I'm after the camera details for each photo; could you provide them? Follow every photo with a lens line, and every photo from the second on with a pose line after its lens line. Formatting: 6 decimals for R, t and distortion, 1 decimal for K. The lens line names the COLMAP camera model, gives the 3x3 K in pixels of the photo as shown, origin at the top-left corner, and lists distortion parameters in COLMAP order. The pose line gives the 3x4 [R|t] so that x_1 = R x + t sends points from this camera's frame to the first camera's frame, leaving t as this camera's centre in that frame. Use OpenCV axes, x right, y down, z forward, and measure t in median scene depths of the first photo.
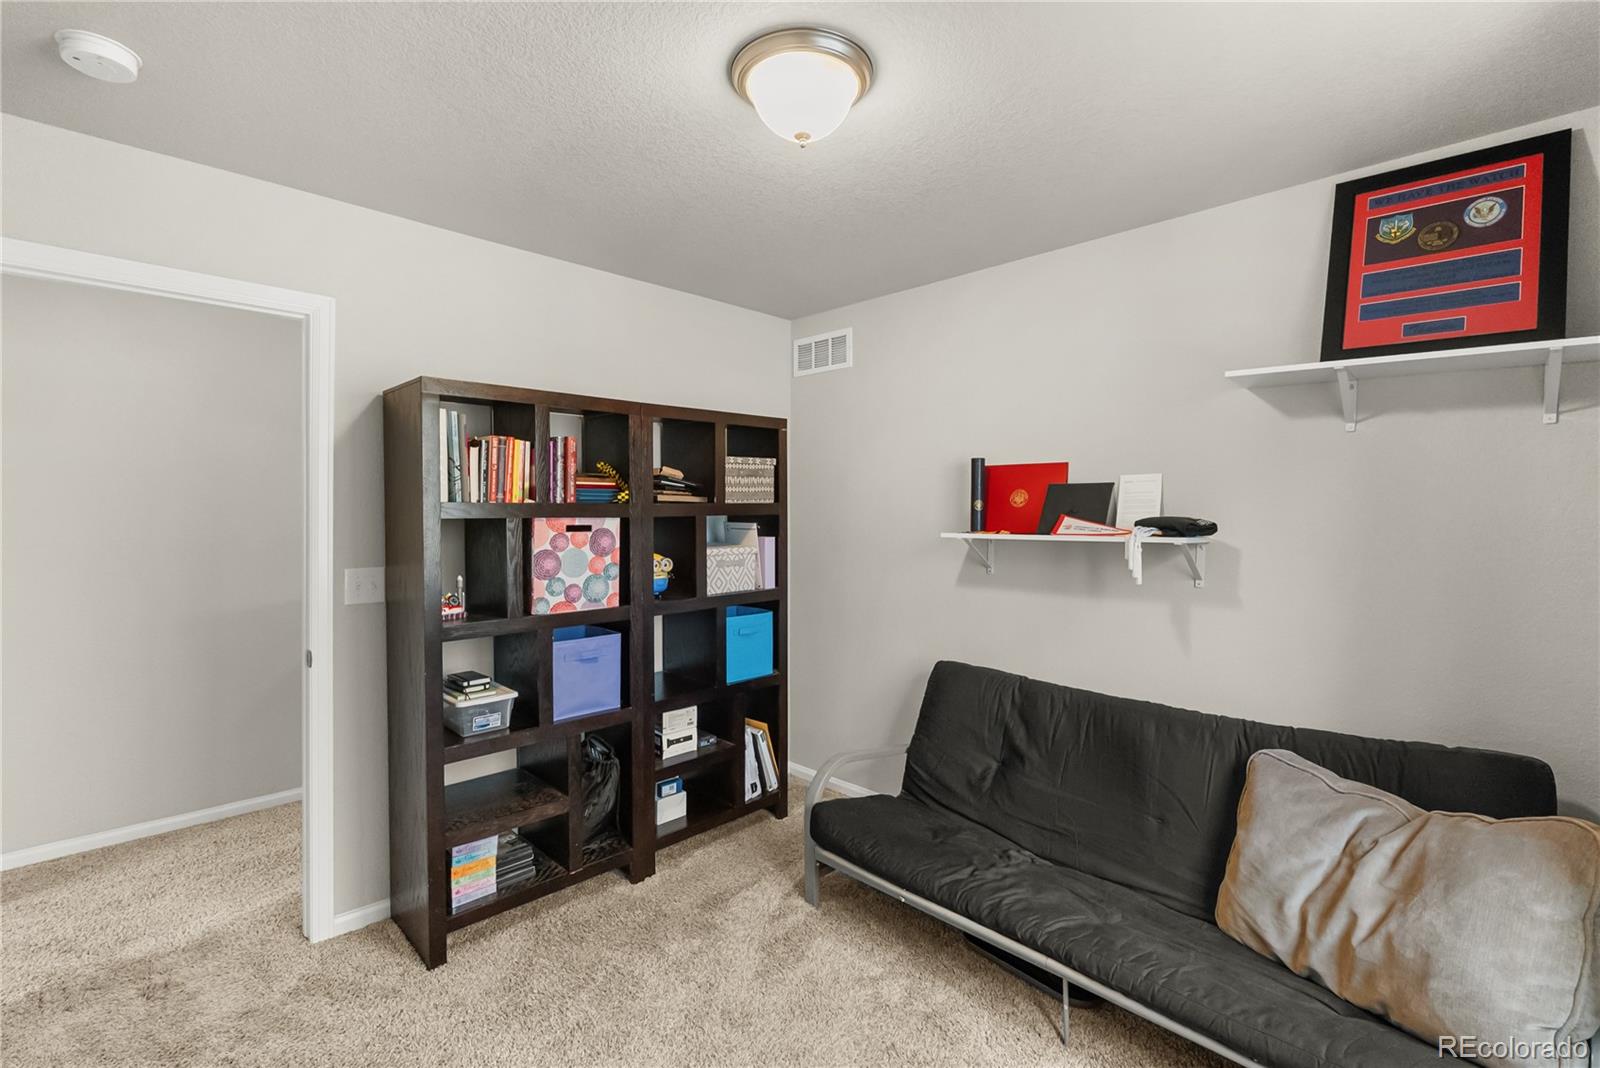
lens RADIAL K [[717.8, 0, 804.3], [0, 717.8, 529.5], [0, 0, 1]] dist [-0.007499, -0.001177]
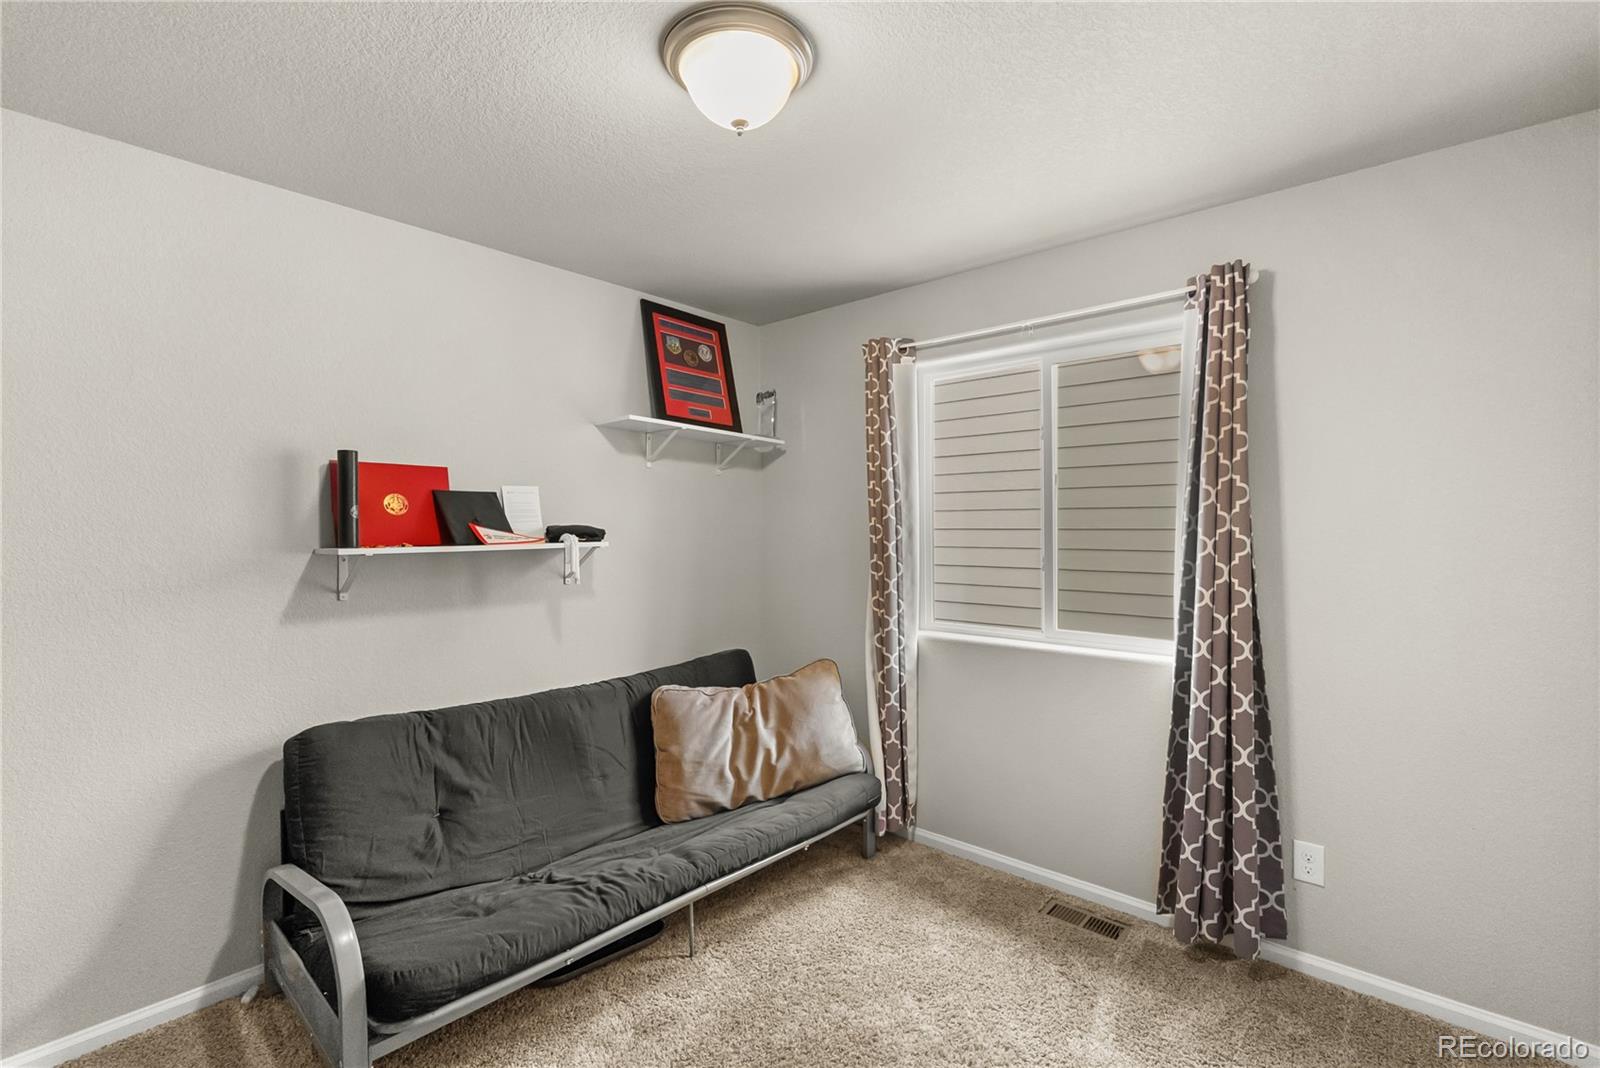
lens RADIAL K [[717.8, 0, 803.9], [0, 717.8, 535.9], [0, 0, 1]] dist [-0.007499, -0.001177]
pose [[-0.062936, -0.020437, 0.997808, -0.749419], [0.020896, 0.999544, 0.021791, -0.019346], [-0.997799, 0.022221, -0.062480, 0.757794]]
